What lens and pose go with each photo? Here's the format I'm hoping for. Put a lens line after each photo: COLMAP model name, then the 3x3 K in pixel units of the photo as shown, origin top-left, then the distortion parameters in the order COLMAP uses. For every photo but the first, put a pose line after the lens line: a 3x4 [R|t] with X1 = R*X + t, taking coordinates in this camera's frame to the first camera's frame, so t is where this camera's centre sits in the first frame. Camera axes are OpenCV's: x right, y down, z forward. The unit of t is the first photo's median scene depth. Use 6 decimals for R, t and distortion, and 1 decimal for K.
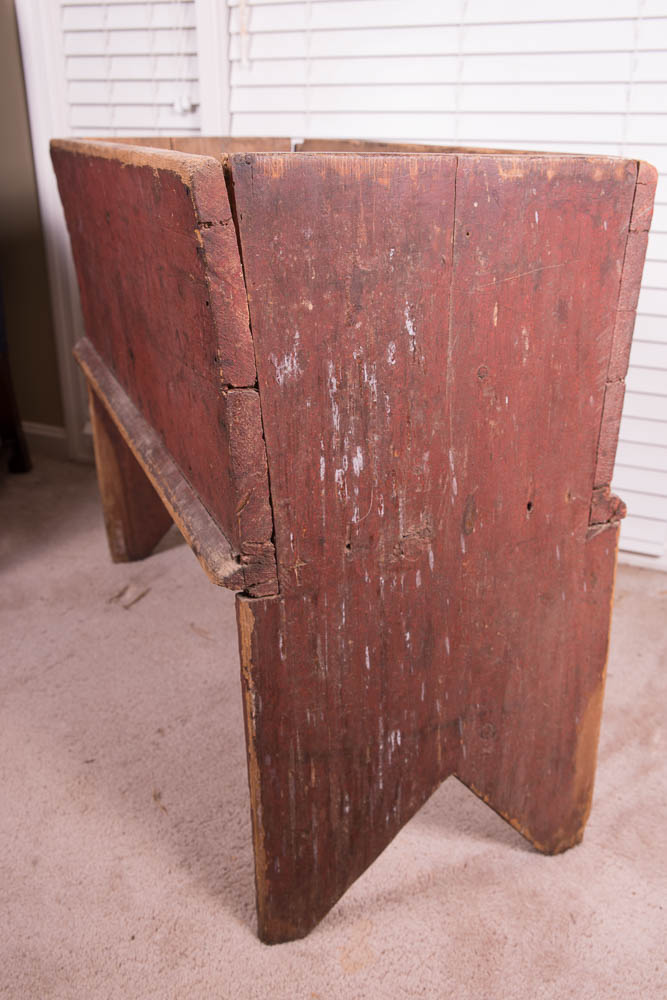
lens RADIAL K [[978.1, 0, 329.8], [0, 978.1, 506.0], [0, 0, 1]] dist [-0.021958, 0.000000]
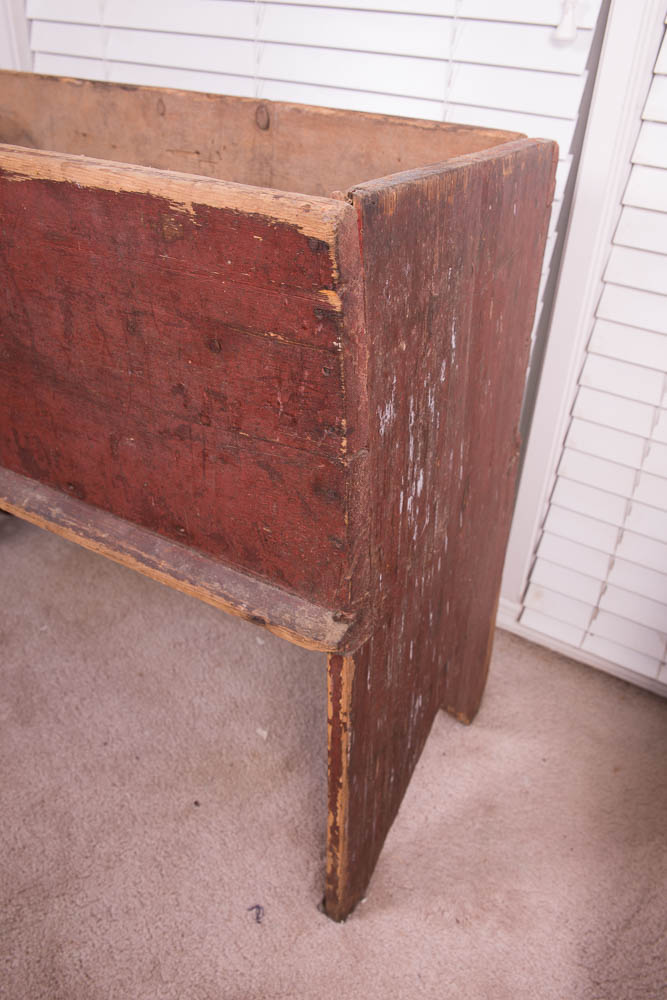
lens RADIAL K [[812.8, 0, 325.5], [0, 812.8, 492.7], [0, 0, 1]] dist [-0.068947, -0.002254]
pose [[0.811993, -0.299251, 0.501115, -0.475126], [0.220022, 0.952161, 0.212084, -0.237609], [-0.540609, -0.061954, 0.838990, 0.371597]]
